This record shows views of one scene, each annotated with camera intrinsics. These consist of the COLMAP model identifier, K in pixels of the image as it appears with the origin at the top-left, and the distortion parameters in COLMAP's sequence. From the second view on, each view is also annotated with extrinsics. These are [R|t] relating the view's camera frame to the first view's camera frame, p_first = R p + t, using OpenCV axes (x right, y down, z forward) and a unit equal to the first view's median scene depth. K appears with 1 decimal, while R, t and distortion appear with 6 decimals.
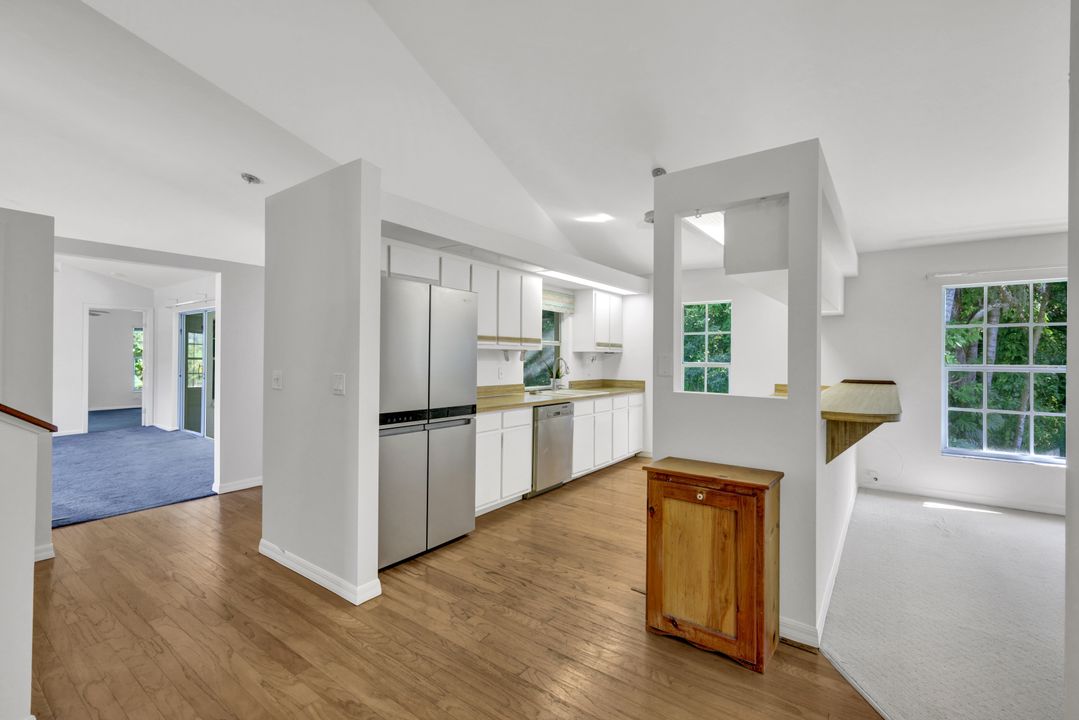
lens RADIAL K [[468.0, 0, 543.9], [0, 468.0, 361.3], [0, 0, 1]] dist [0.011170, -0.000539]
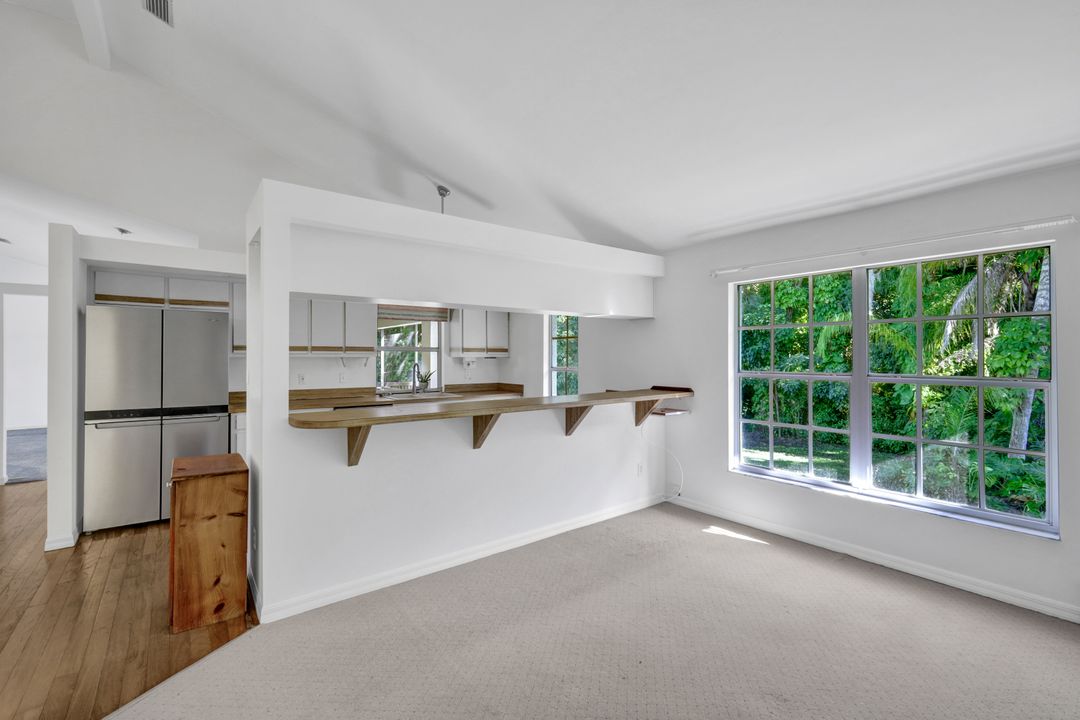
lens RADIAL K [[468.5, 0, 538.0], [0, 468.5, 359.7], [0, 0, 1]] dist [0.011170, -0.000539]
pose [[0.954351, -0.006467, -0.298616, 0.735824], [0.006464, 0.999979, -0.000997, -0.013110], [0.298616, -0.000978, 0.954373, 0.065189]]
